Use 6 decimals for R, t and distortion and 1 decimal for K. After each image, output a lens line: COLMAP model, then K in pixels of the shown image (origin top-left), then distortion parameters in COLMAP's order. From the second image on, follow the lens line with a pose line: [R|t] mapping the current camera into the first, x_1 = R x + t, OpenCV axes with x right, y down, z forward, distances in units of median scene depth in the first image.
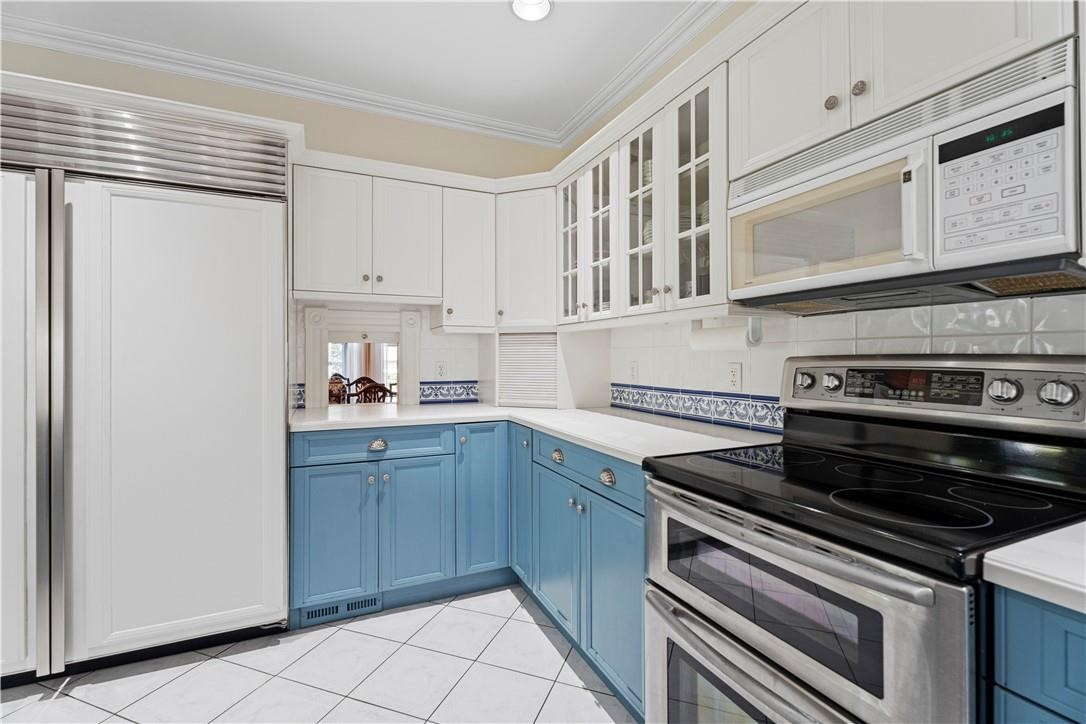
lens RADIAL K [[496.4, 0, 545.1], [0, 496.4, 360.4], [0, 0, 1]] dist [0.000965, -0.000331]
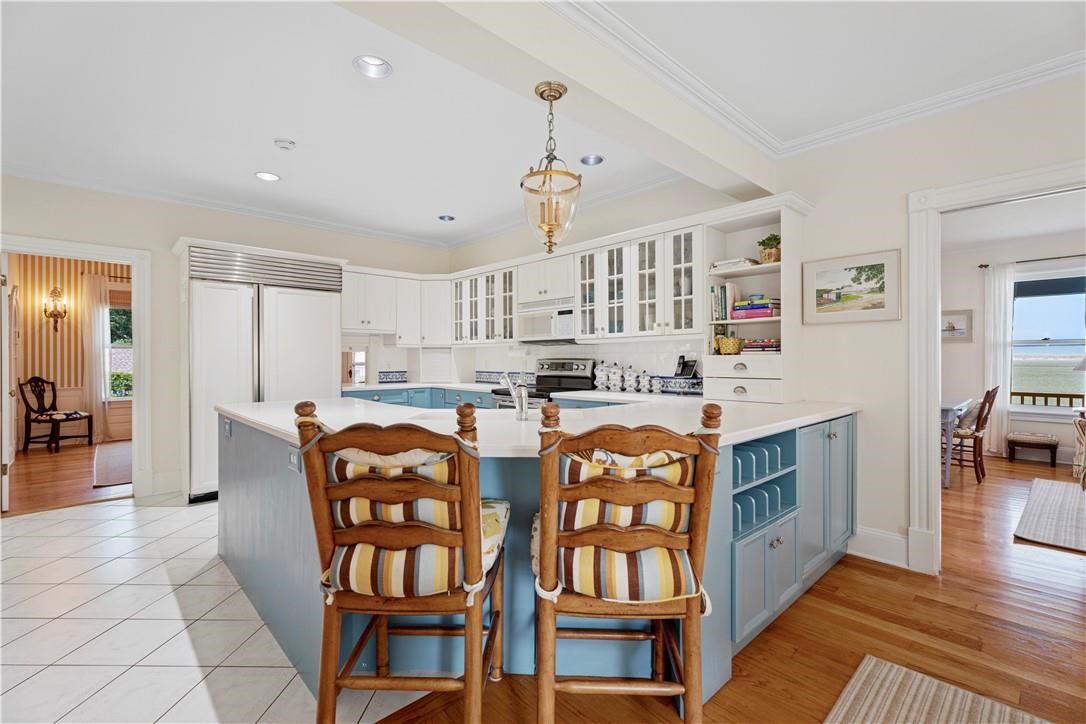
lens RADIAL K [[496.4, 0, 541.4], [0, 496.4, 359.2], [0, 0, 1]] dist [0.000965, -0.000331]
pose [[0.955951, 0.000537, 0.293525, -0.322921], [0.001535, 0.999975, -0.006830, 0.011441], [-0.293522, 0.006979, 0.955927, -1.609357]]
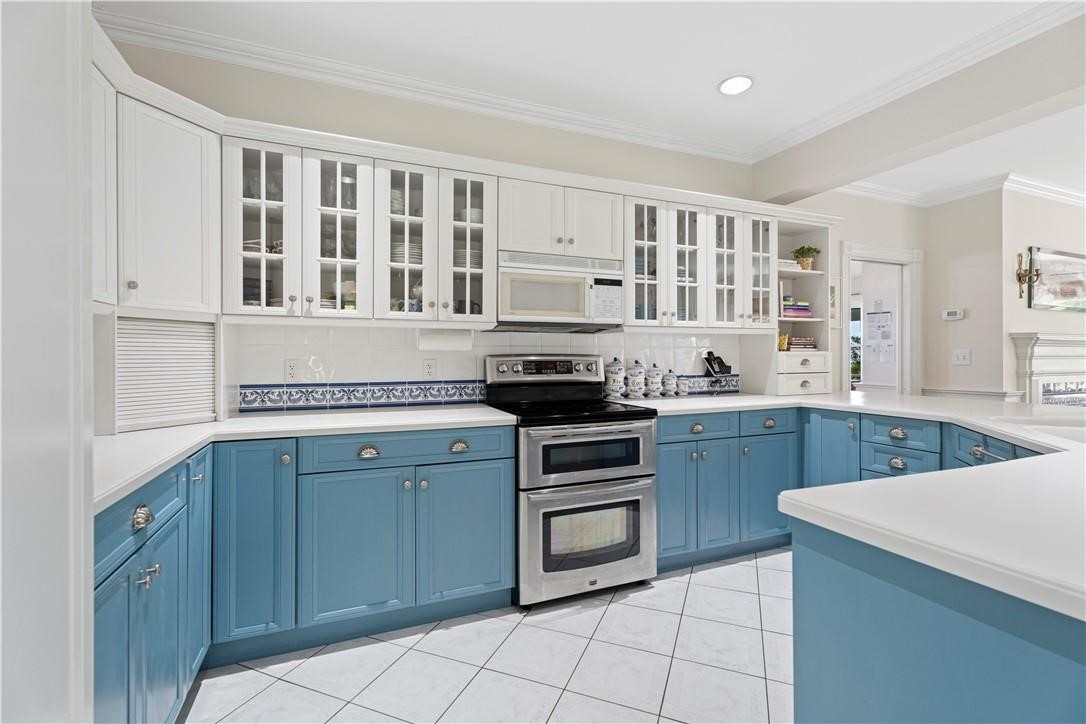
lens RADIAL K [[638.6, 0, 545.2], [0, 638.6, 357.2], [0, 0, 1]] dist [-0.000041, -0.000153]
pose [[-0.069899, -0.006246, 0.997535, -1.384265], [0.004198, 0.999970, 0.006556, -0.010473], [-0.997545, 0.004646, -0.069871, 0.777231]]
